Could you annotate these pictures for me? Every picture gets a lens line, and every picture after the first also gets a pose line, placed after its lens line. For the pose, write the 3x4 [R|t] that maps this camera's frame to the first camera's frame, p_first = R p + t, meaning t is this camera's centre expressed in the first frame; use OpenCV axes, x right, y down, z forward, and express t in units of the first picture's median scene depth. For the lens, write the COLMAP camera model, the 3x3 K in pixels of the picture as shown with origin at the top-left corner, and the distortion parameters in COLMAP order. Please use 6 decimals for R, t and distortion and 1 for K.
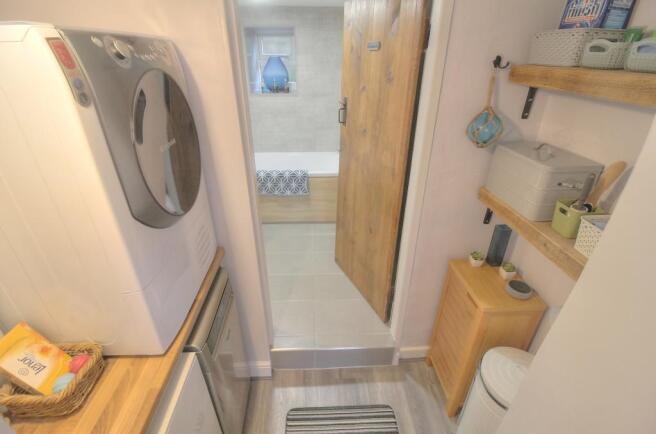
lens RADIAL K [[306.5, 0, 328.0], [0, 306.5, 217.0], [0, 0, 1]] dist [-0.000508, -0.000074]
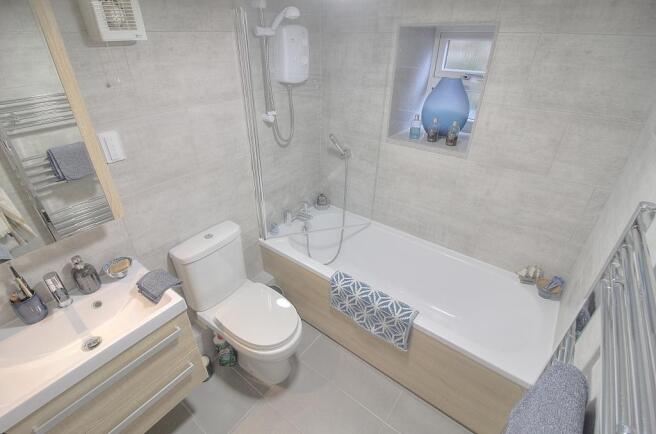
lens RADIAL K [[306.5, 0, 328.0], [0, 306.5, 217.0], [0, 0, 1]] dist [-0.000508, -0.000074]
pose [[0.751612, 0.330019, -0.571111, 0.053838], [-0.304974, 0.941602, 0.142746, -0.299338], [0.584868, 0.066884, 0.808366, 0.446425]]
